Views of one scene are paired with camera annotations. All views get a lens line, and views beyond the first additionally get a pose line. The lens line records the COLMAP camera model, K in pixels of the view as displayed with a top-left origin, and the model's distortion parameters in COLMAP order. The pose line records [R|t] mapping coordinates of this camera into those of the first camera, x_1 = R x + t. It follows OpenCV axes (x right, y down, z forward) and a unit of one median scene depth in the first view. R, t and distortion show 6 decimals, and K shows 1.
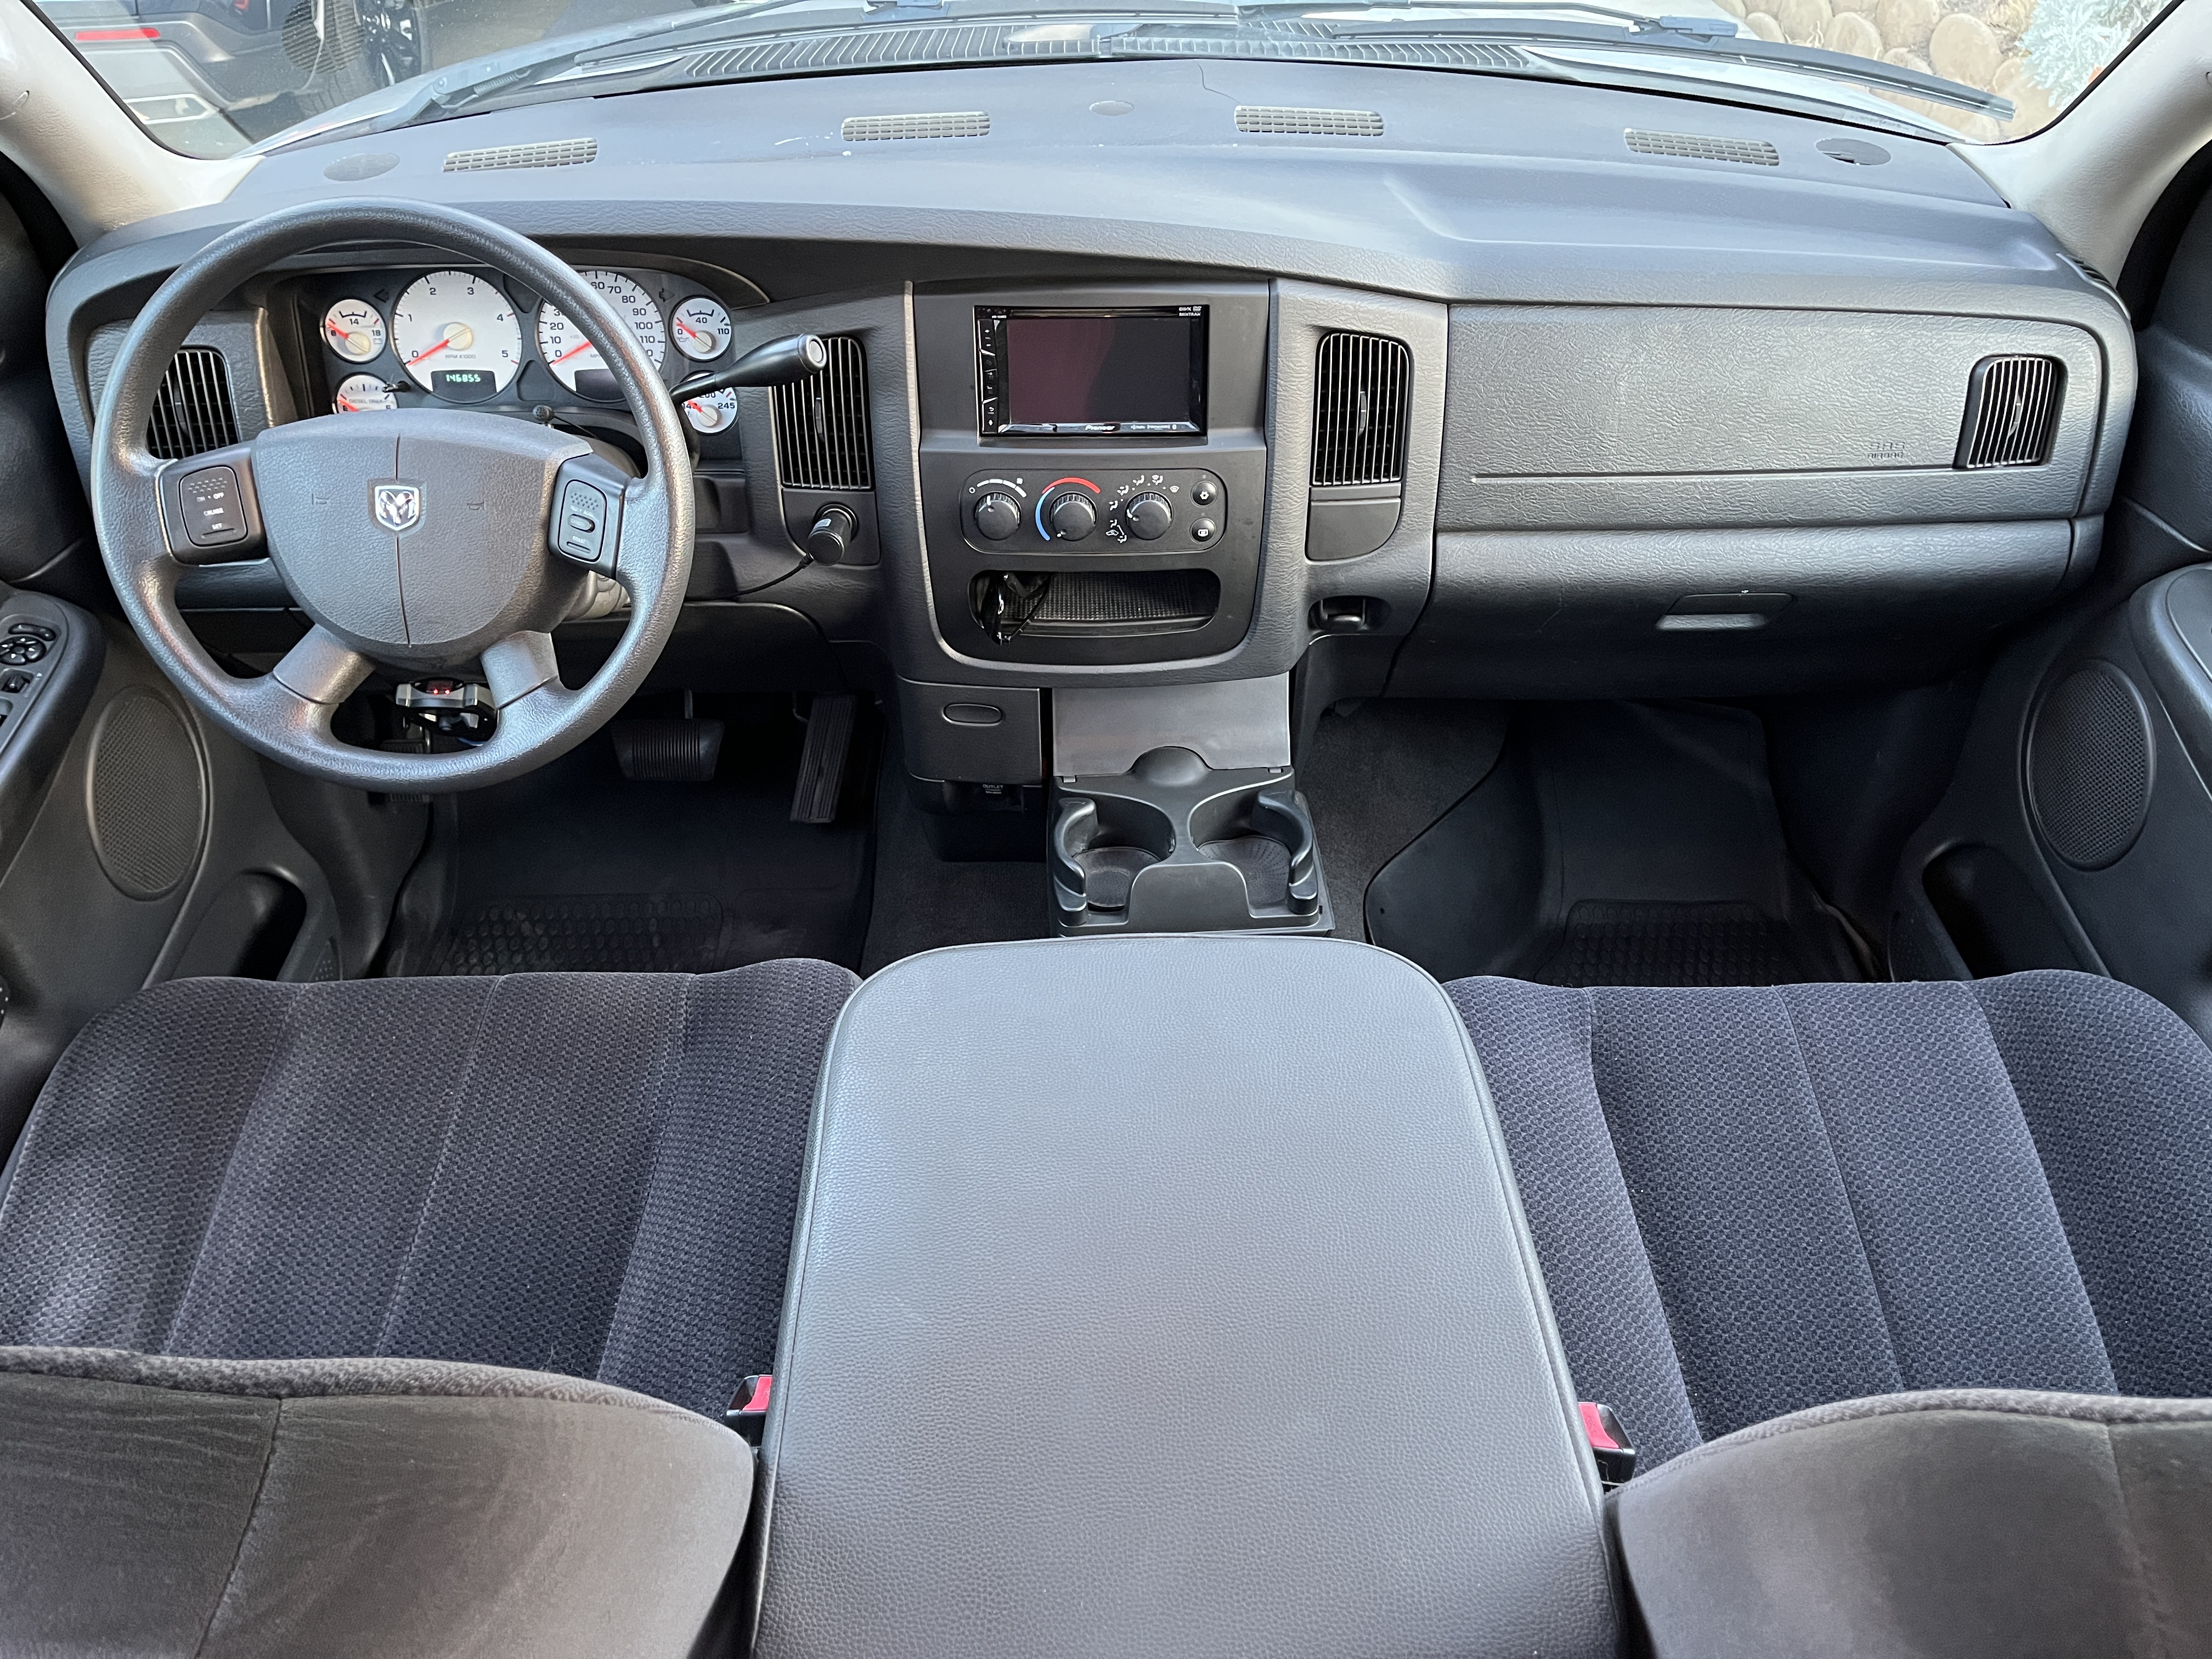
lens RADIAL K [[1479.8, 0, 1104.8], [0, 1479.8, 841.6], [0, 0, 1]] dist [-0.020980, -0.001016]
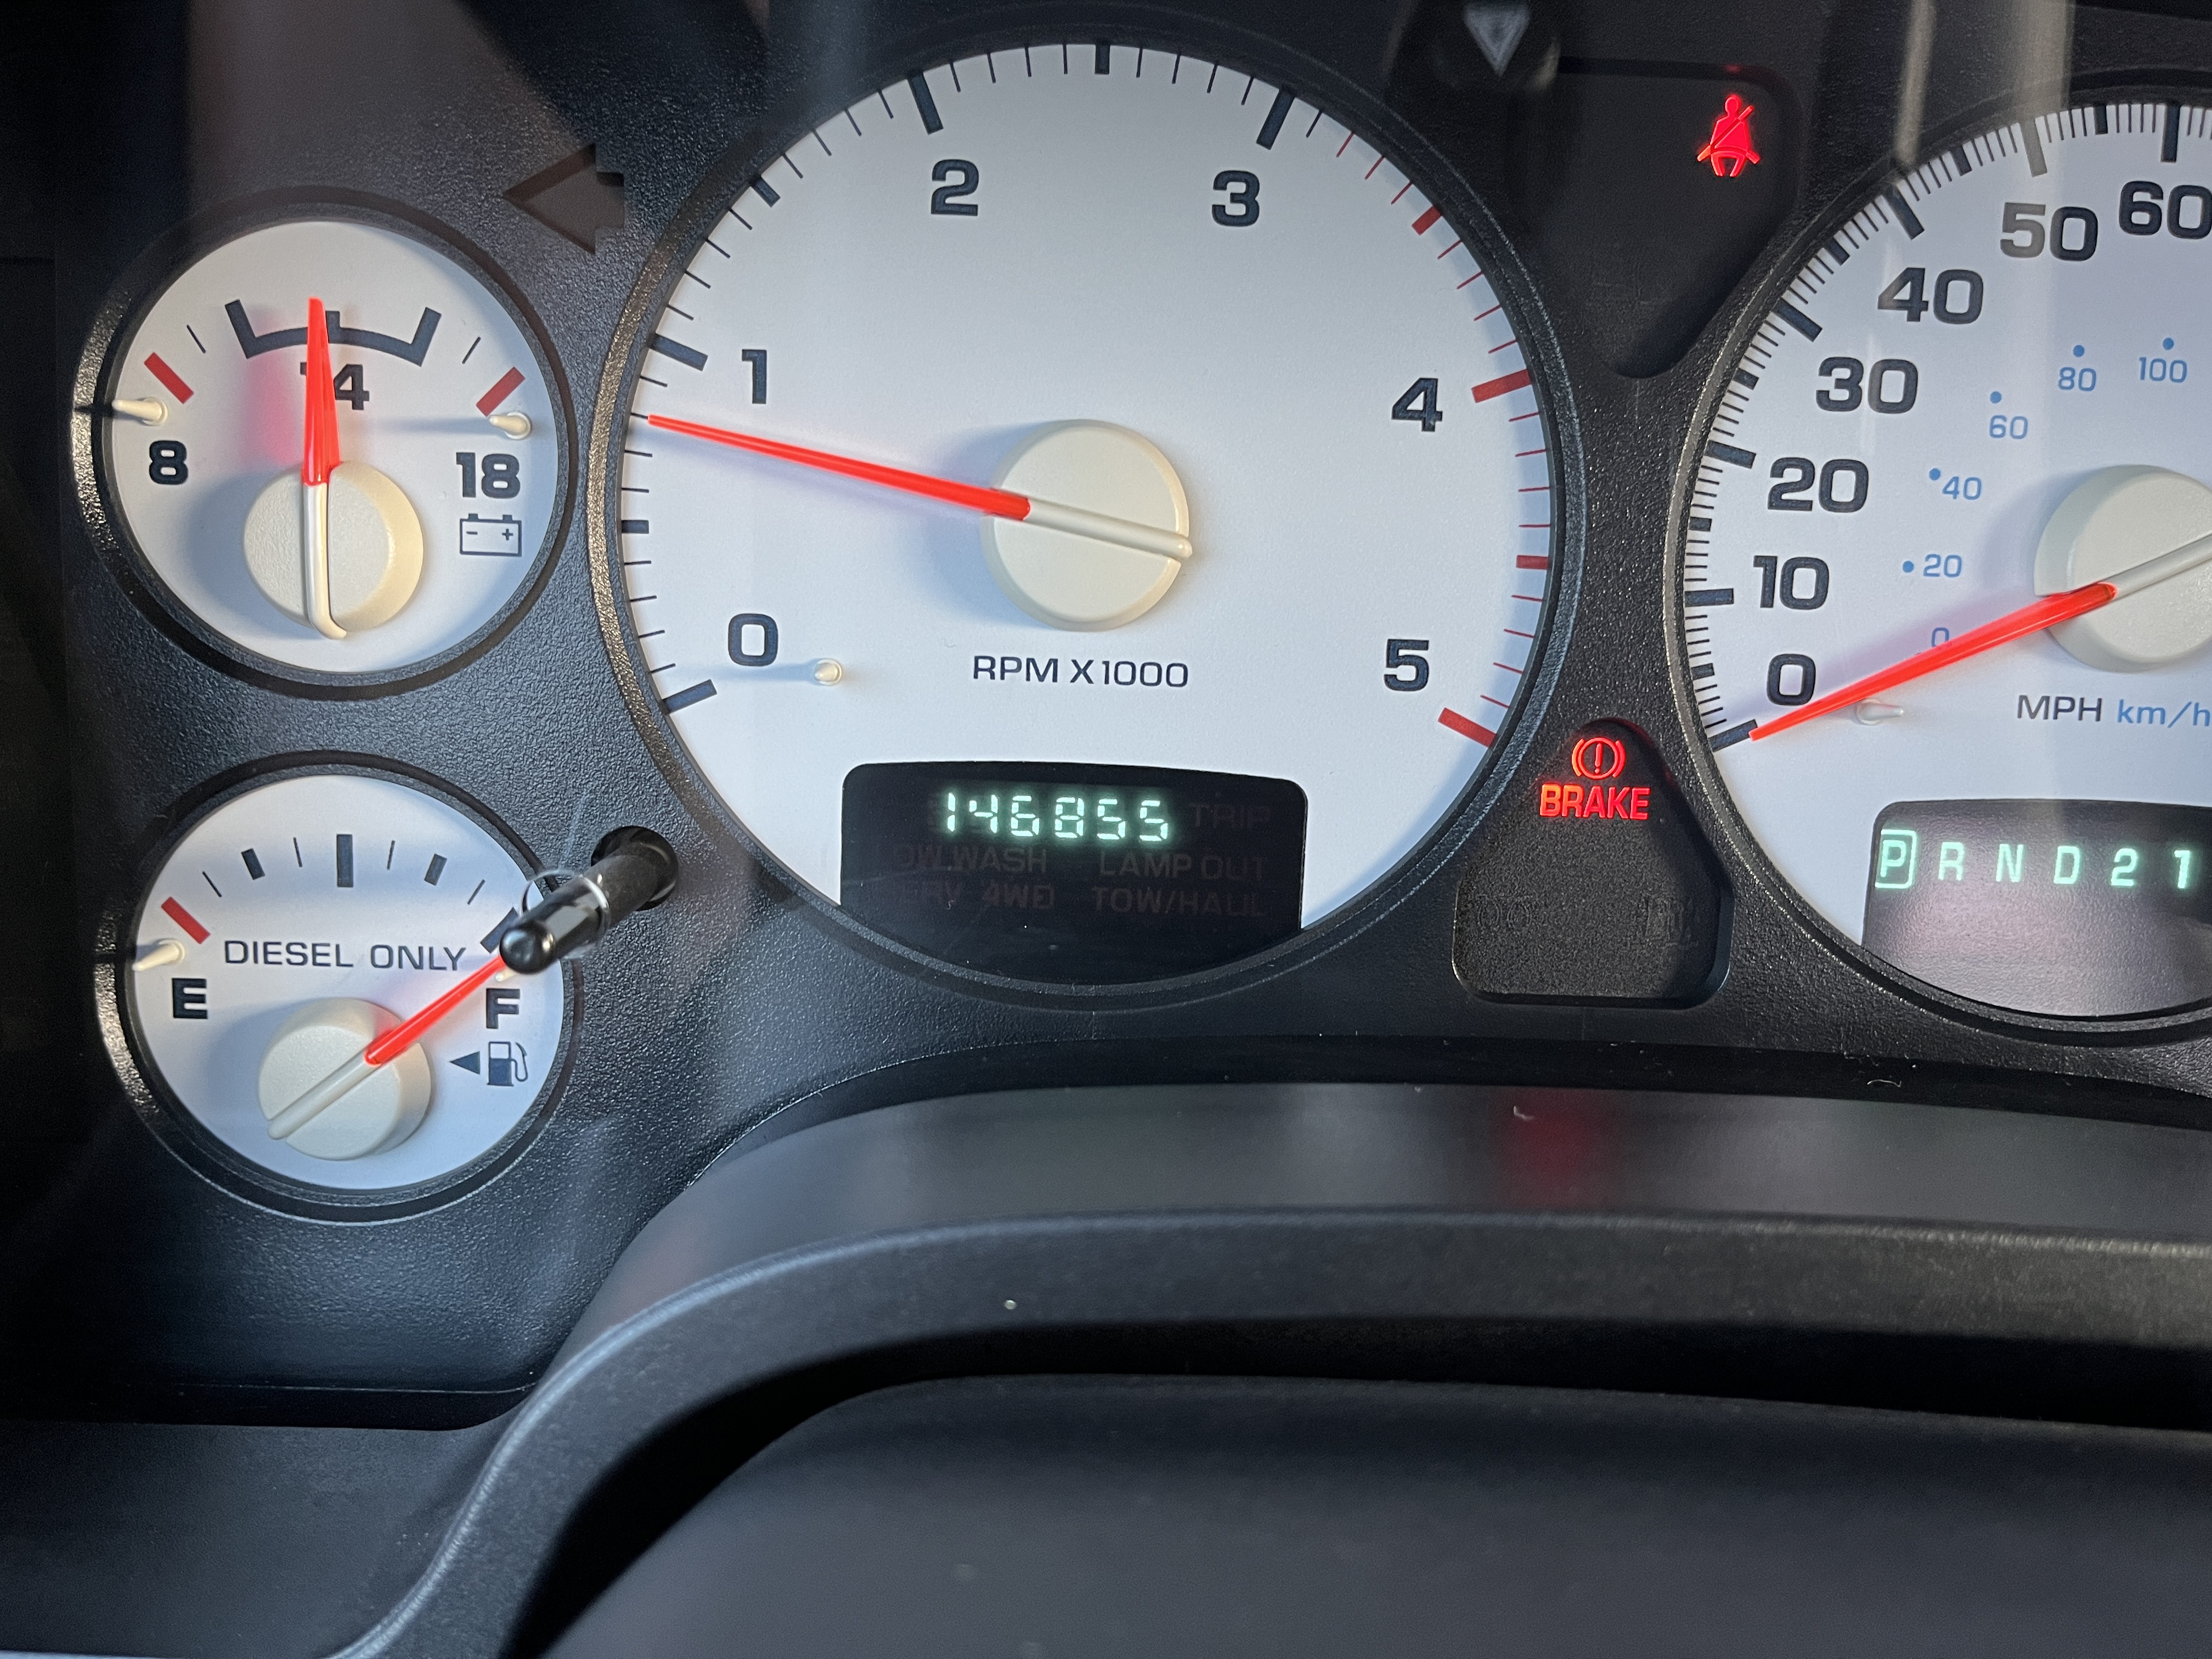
lens RADIAL K [[1615.9, 0, 1103.7], [0, 1615.9, 843.8], [0, 0, 1]] dist [-0.001666, -0.007762]
pose [[0.998651, 0.042785, -0.029438, -0.450321], [-0.048127, 0.975440, -0.214944, -0.294821], [0.019519, 0.216071, 0.976183, 0.896616]]
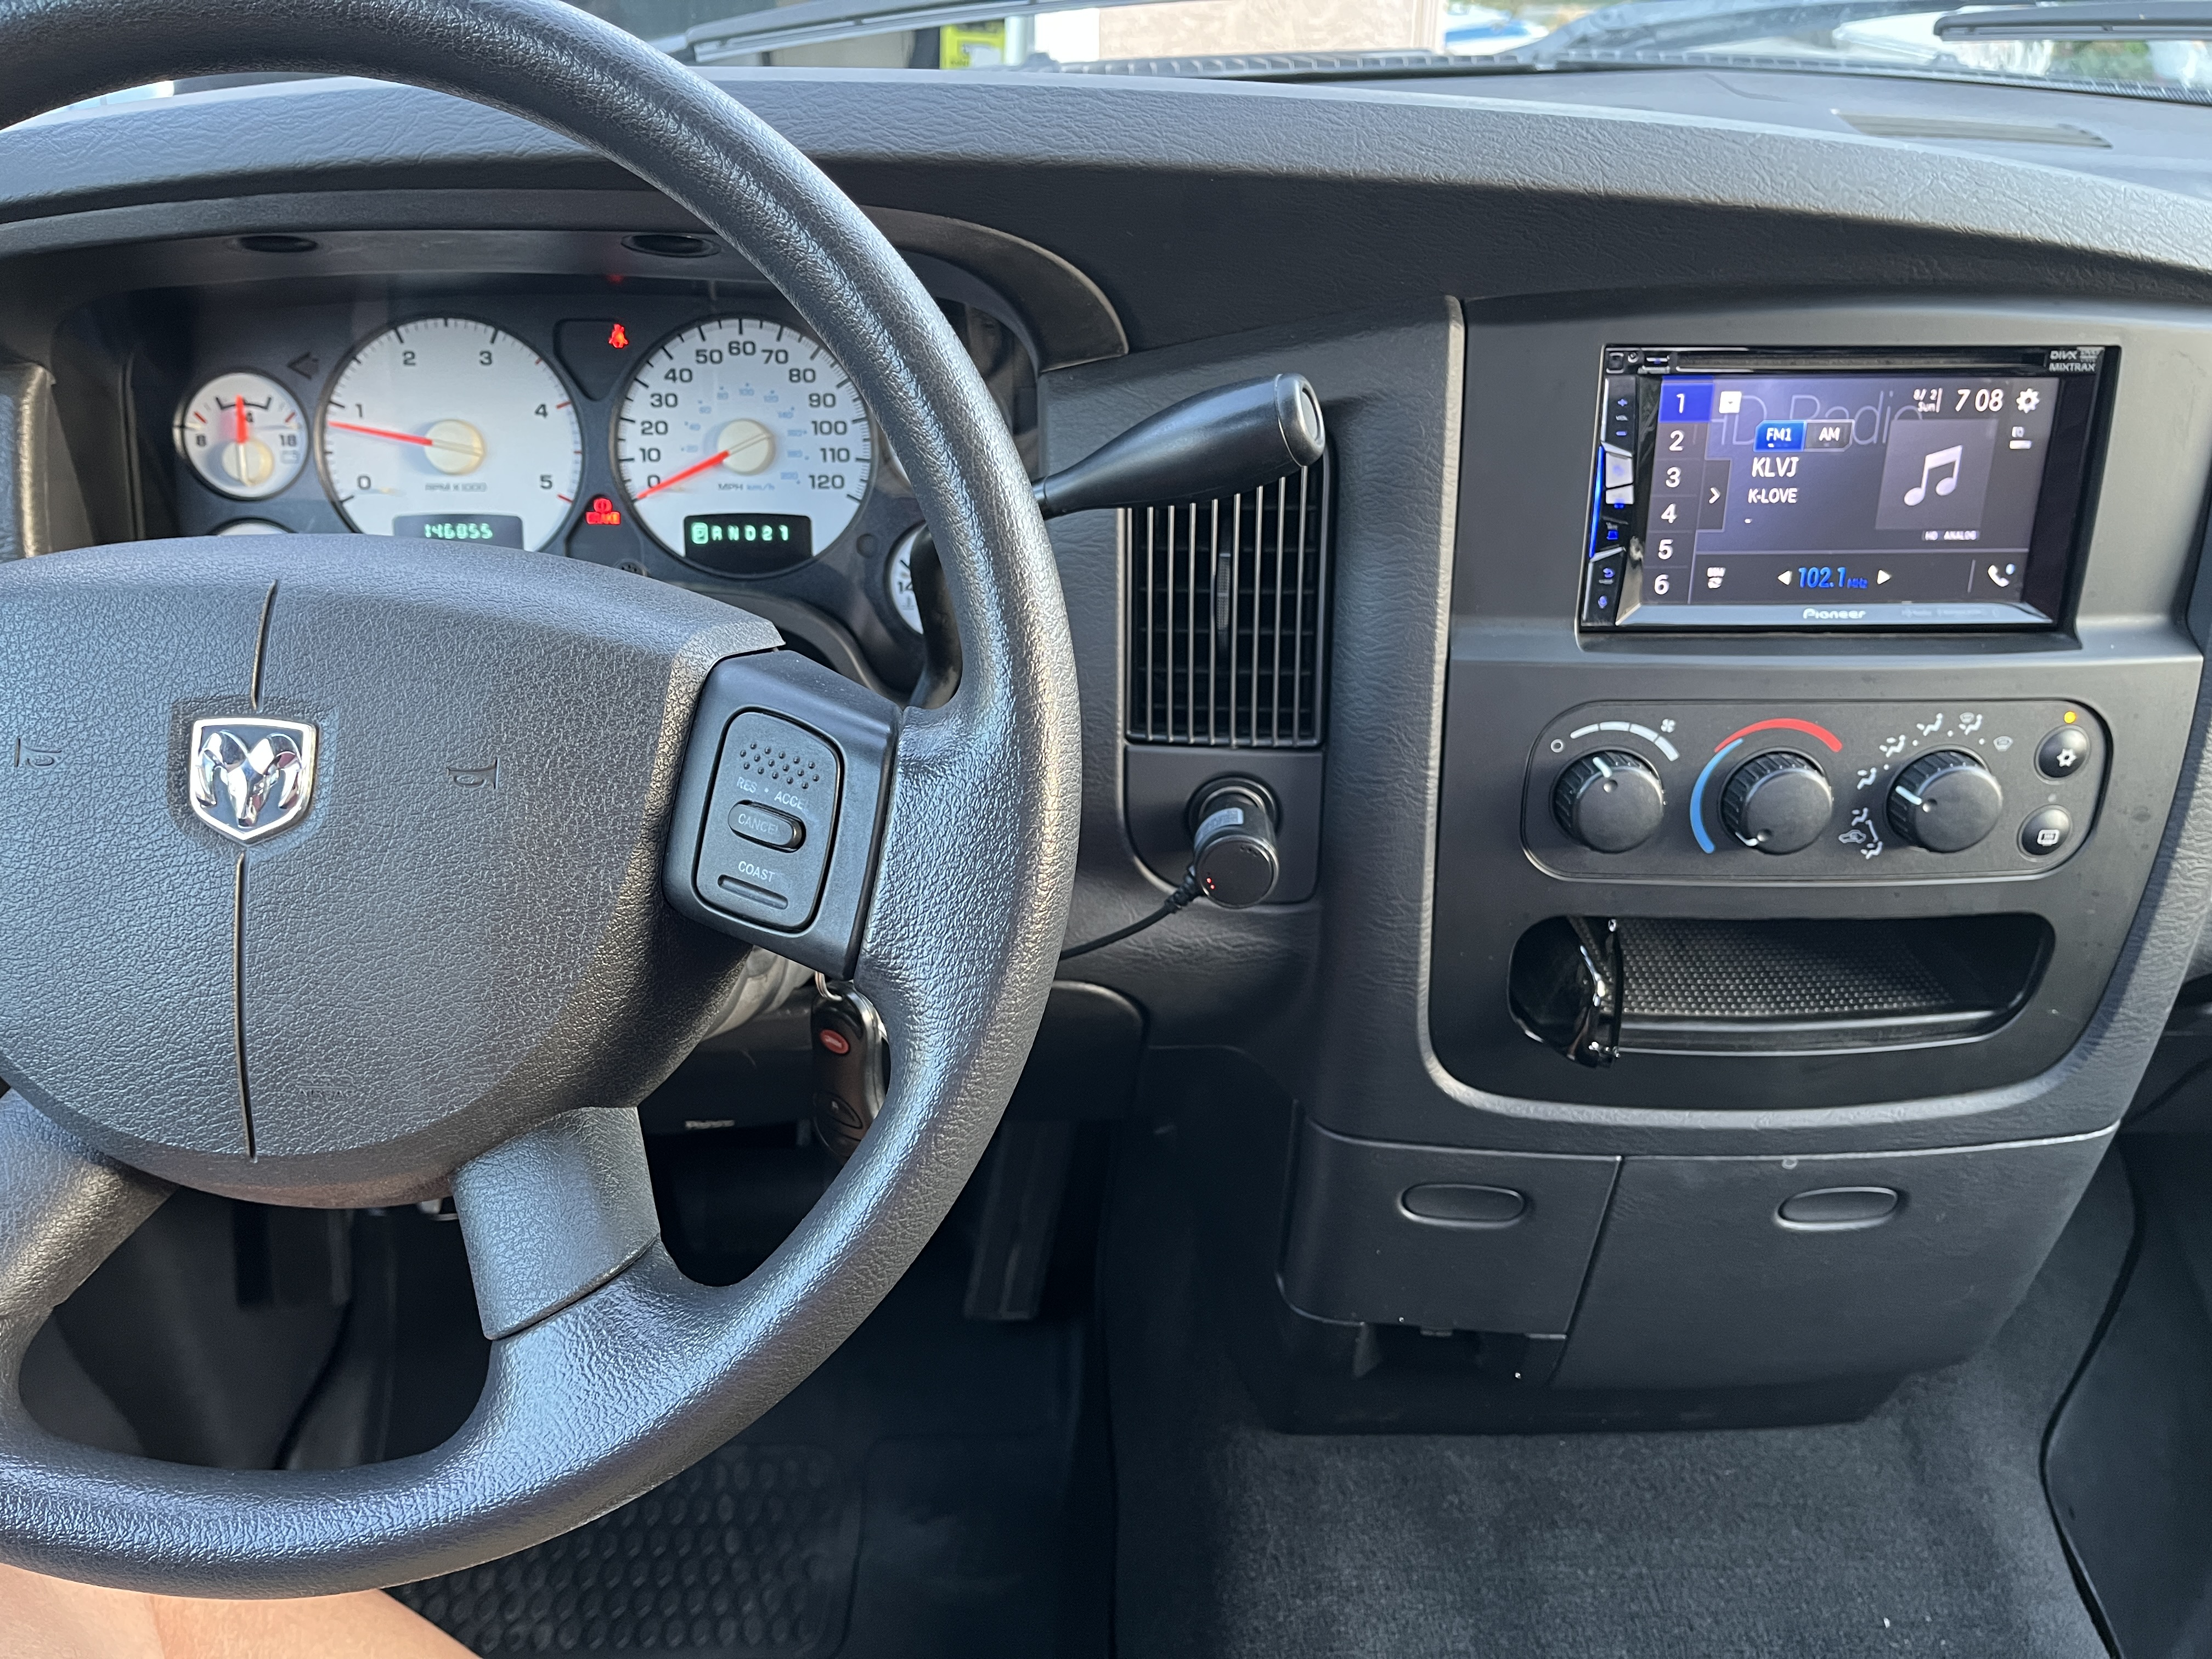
lens RADIAL K [[1615.9, 0, 1114.7], [0, 1615.9, 818.7], [0, 0, 1]] dist [-0.001666, -0.007762]
pose [[0.999982, -0.002582, -0.005436, -0.223057], [0.001429, 0.979298, -0.202418, -0.114898], [0.005846, 0.202406, 0.979284, 0.513567]]
